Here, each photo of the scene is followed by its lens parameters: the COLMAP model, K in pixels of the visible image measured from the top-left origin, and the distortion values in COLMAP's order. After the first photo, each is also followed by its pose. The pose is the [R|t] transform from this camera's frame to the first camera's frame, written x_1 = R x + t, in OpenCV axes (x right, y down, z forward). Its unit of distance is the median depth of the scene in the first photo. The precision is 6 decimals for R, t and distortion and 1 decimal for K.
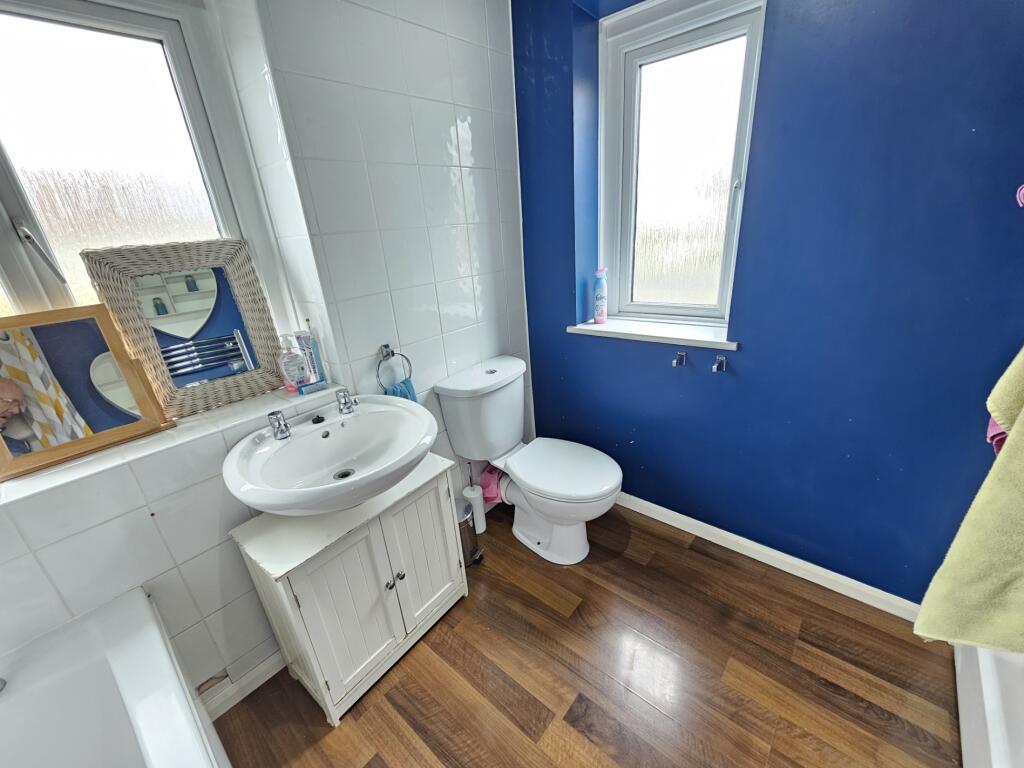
lens RADIAL K [[419.2, 0, 506.8], [0, 419.2, 388.9], [0, 0, 1]] dist [0.001195, -0.000457]
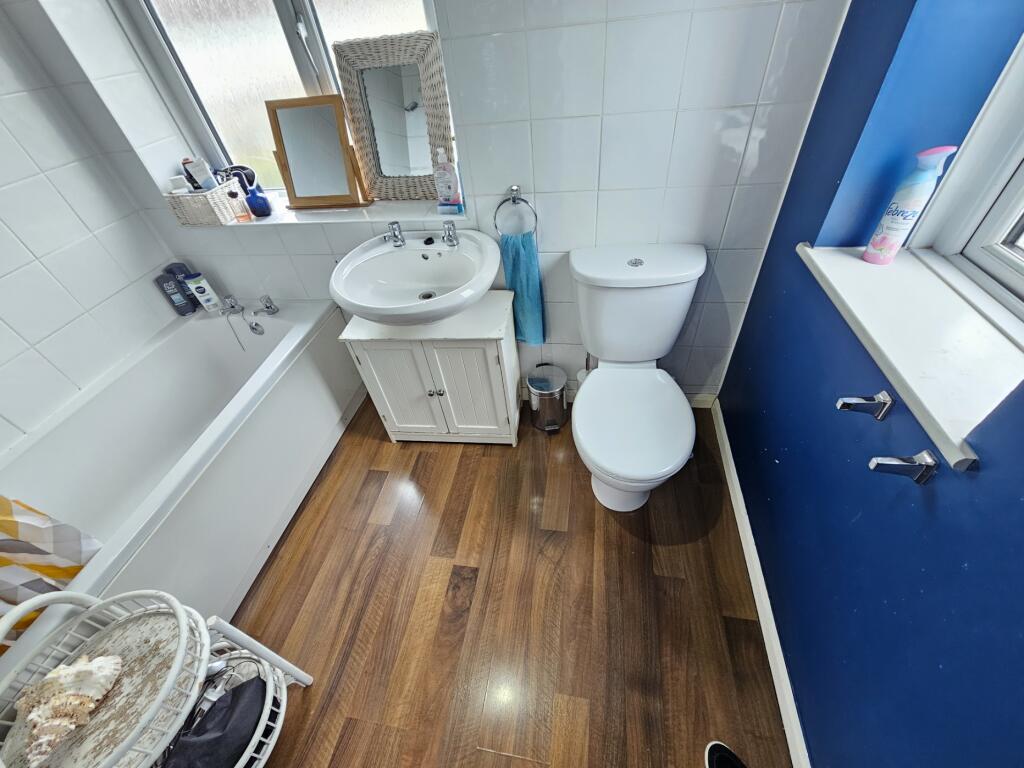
lens RADIAL K [[419.2, 0, 507.3], [0, 419.2, 389.3], [0, 0, 1]] dist [0.001195, -0.000457]
pose [[0.521078, 0.606109, -0.600924, 0.578338], [-0.258966, 0.783147, 0.565348, -0.304763], [0.813274, -0.138972, 0.565042, 0.467538]]
